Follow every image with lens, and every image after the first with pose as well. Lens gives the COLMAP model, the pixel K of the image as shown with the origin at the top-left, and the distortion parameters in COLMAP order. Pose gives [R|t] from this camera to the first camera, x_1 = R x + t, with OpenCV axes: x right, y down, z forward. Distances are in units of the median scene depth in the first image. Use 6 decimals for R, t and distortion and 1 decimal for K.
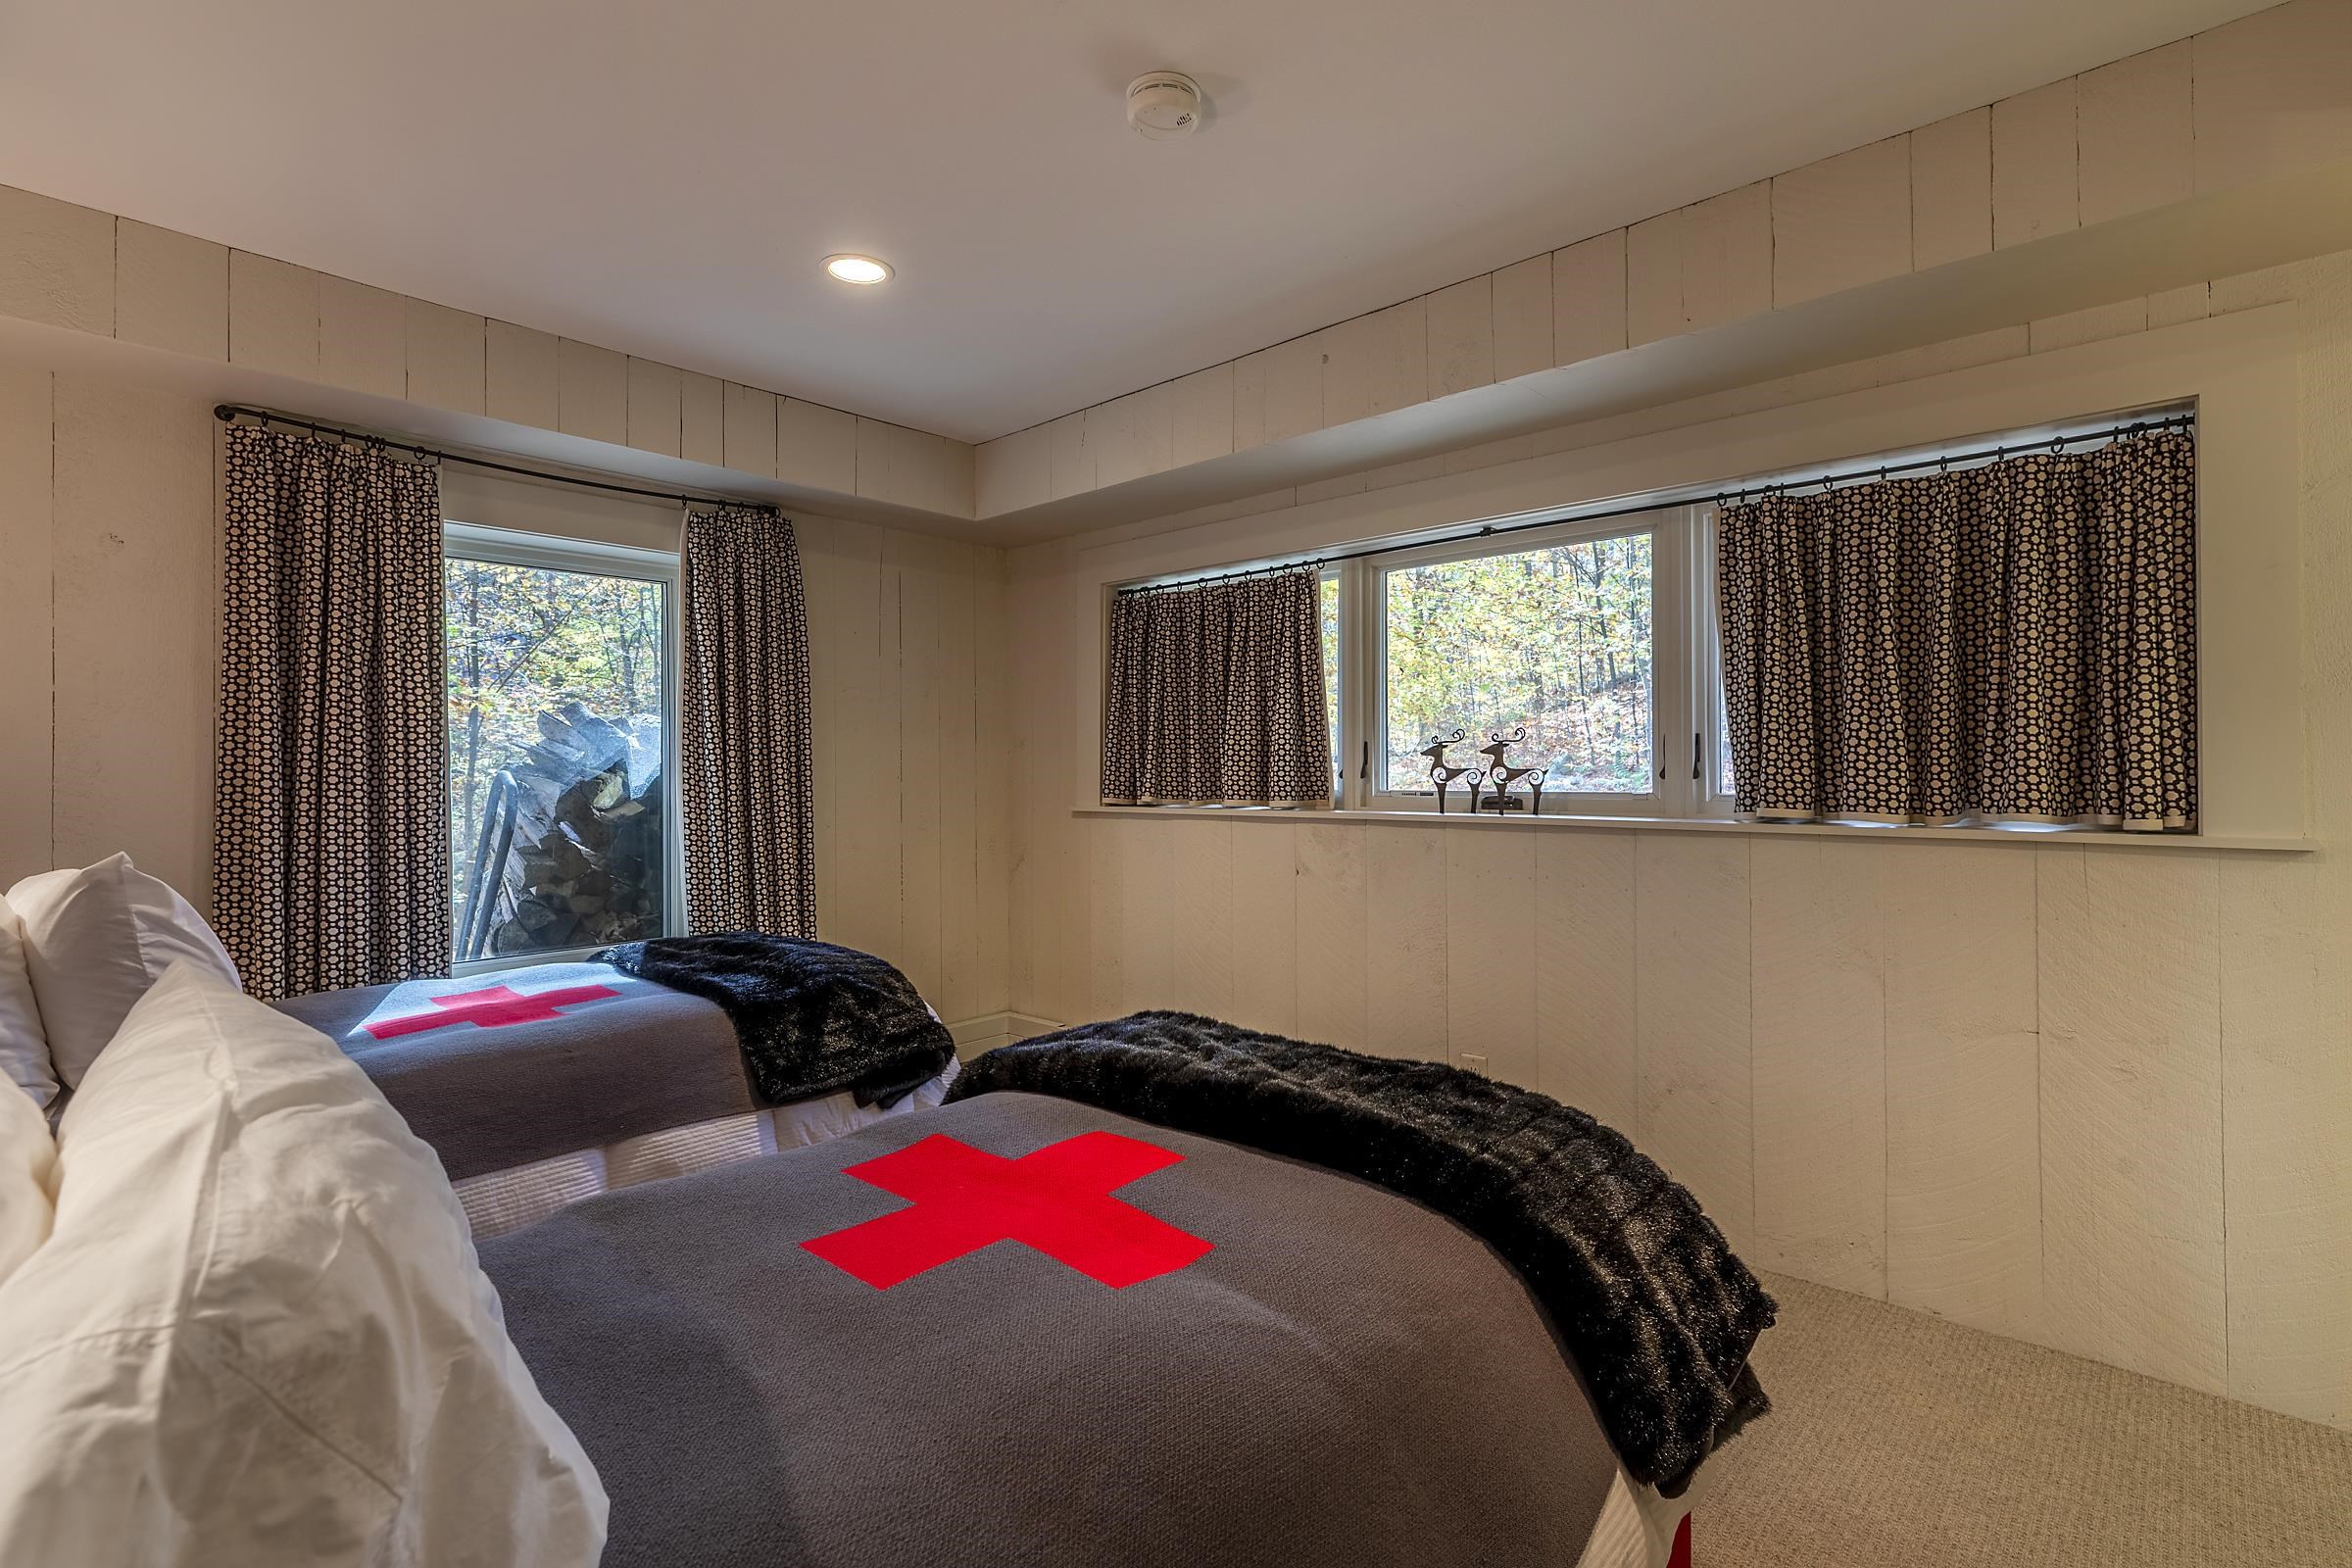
lens RADIAL K [[1071.6, 0, 1194.2], [0, 1071.6, 763.6], [0, 0, 1]] dist [0.007211, 0.000243]
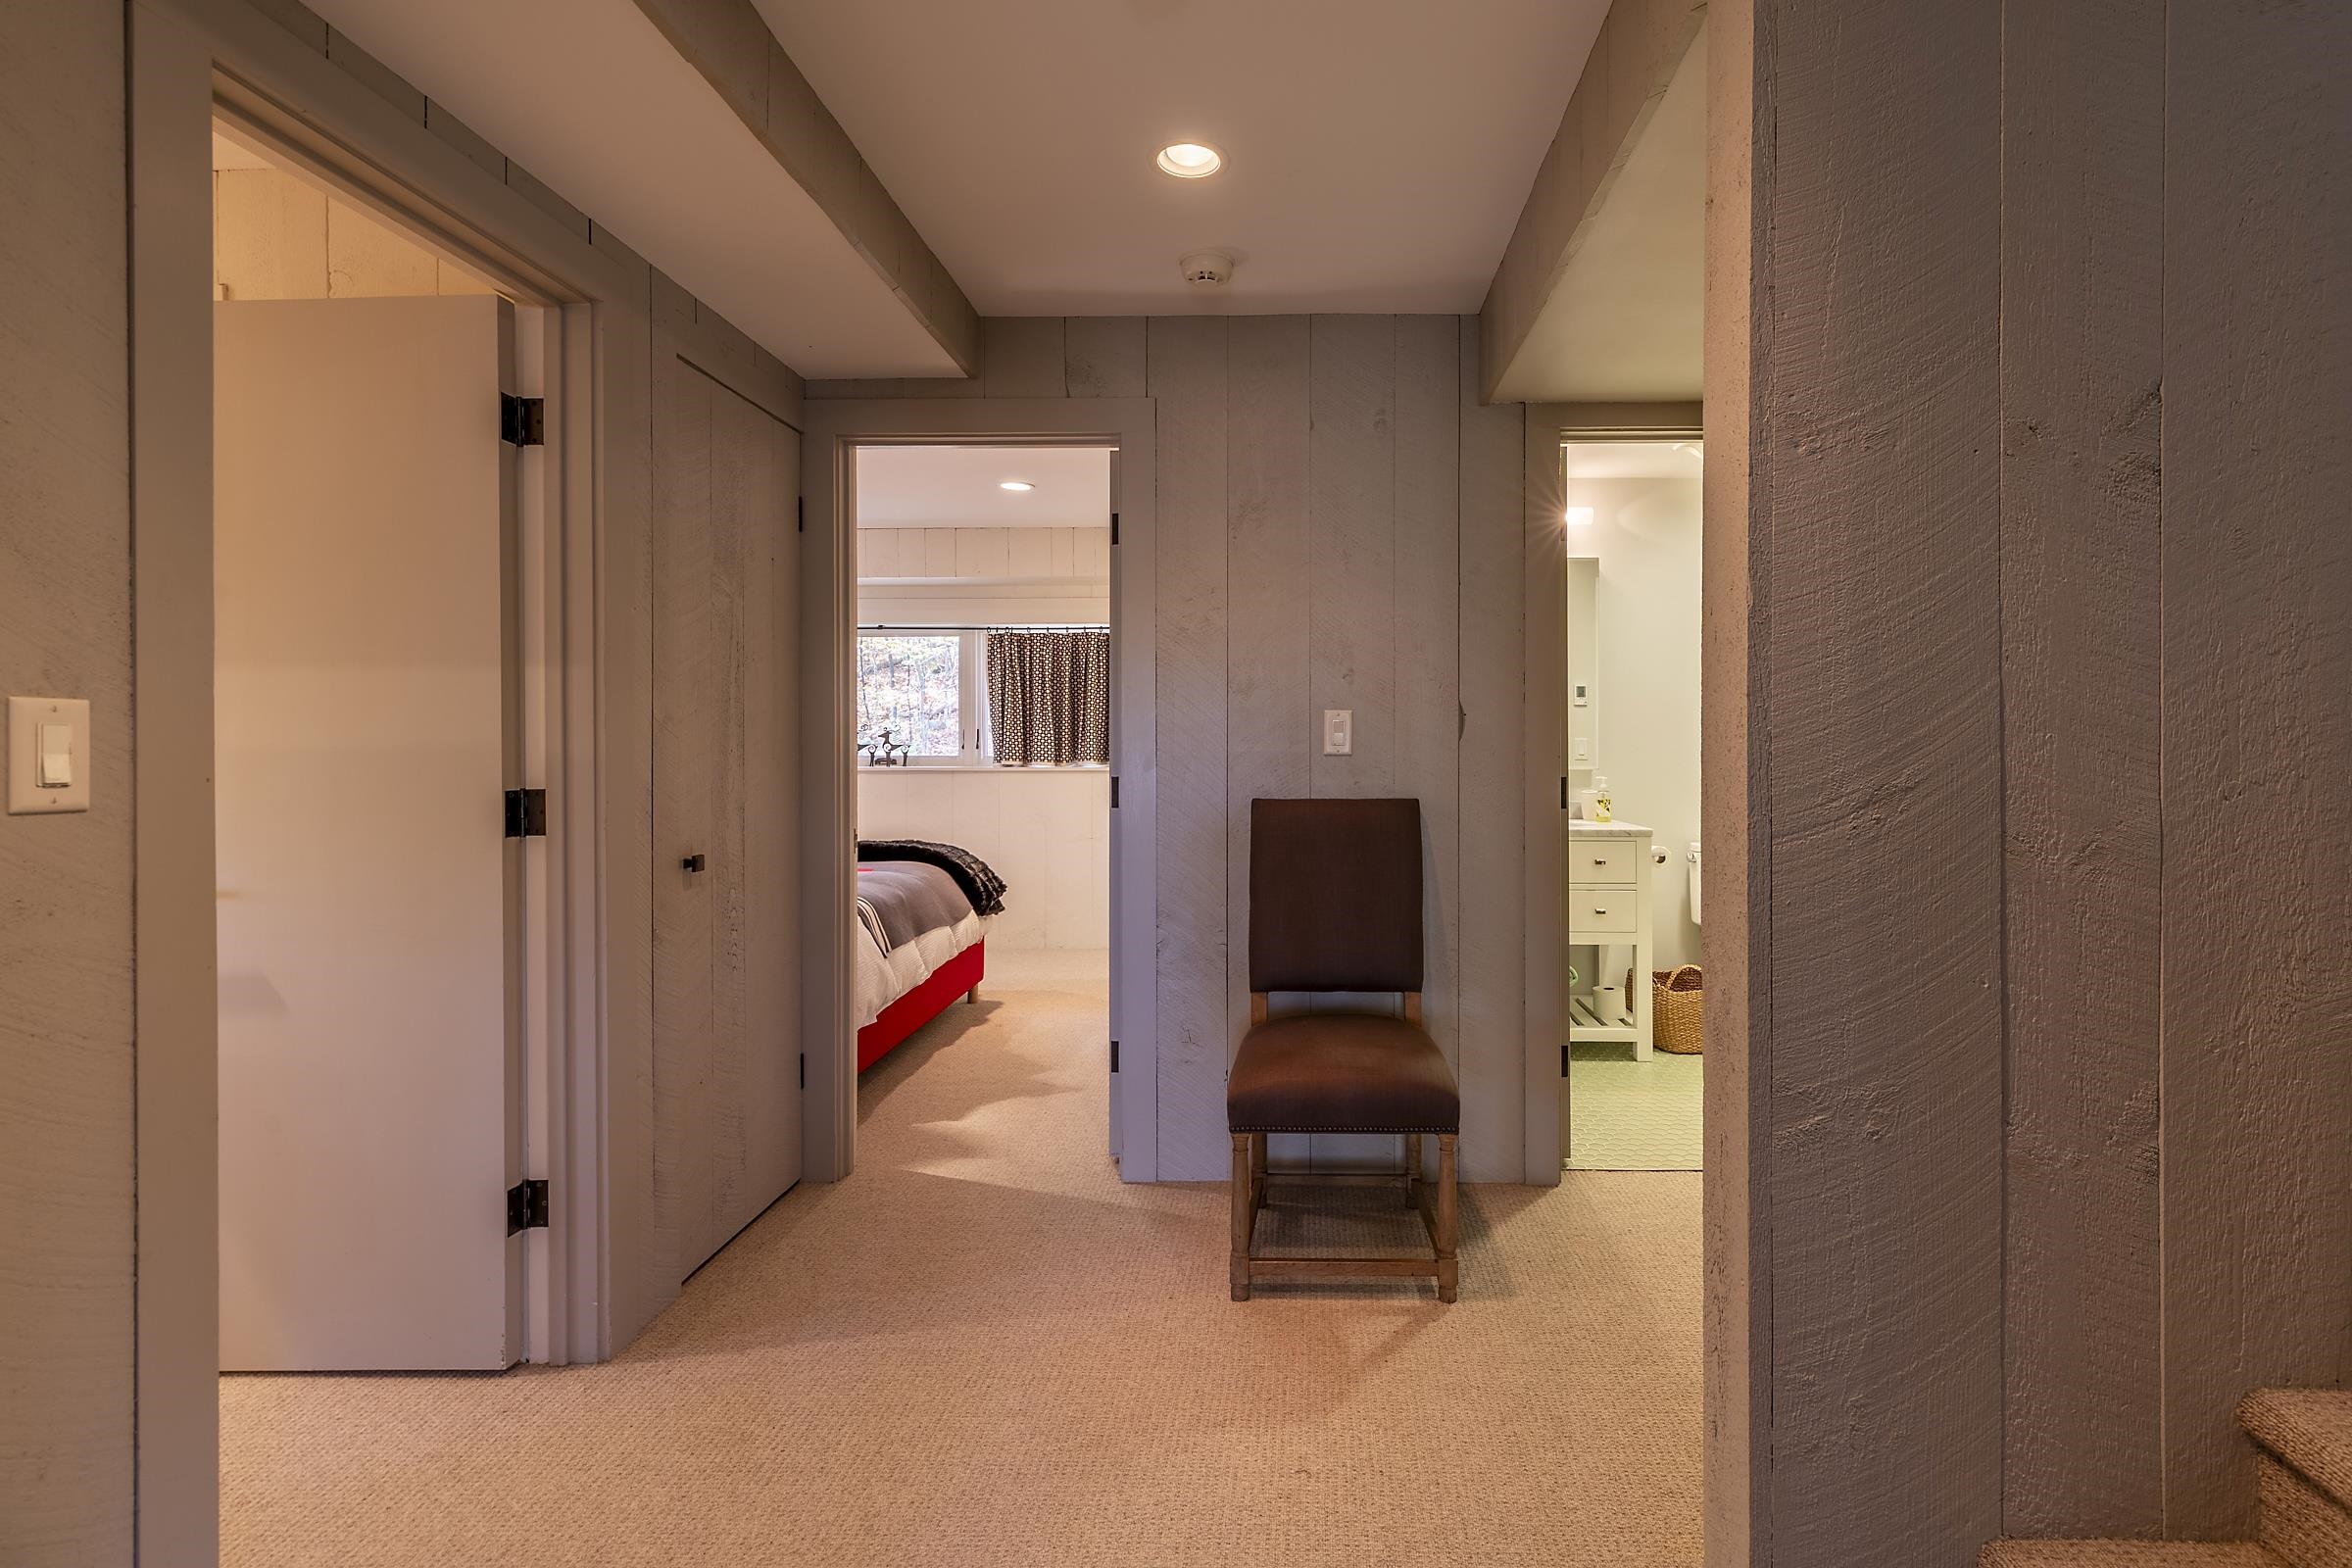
lens RADIAL K [[1071.6, 0, 1278.8], [0, 1071.6, 731.0], [0, 0, 1]] dist [0.007211, 0.000243]
pose [[0.741552, 0.003268, 0.670888, -0.628668], [-0.004620, 0.999989, 0.000235, -0.029330], [-0.670880, -0.003274, 0.741559, -1.197534]]
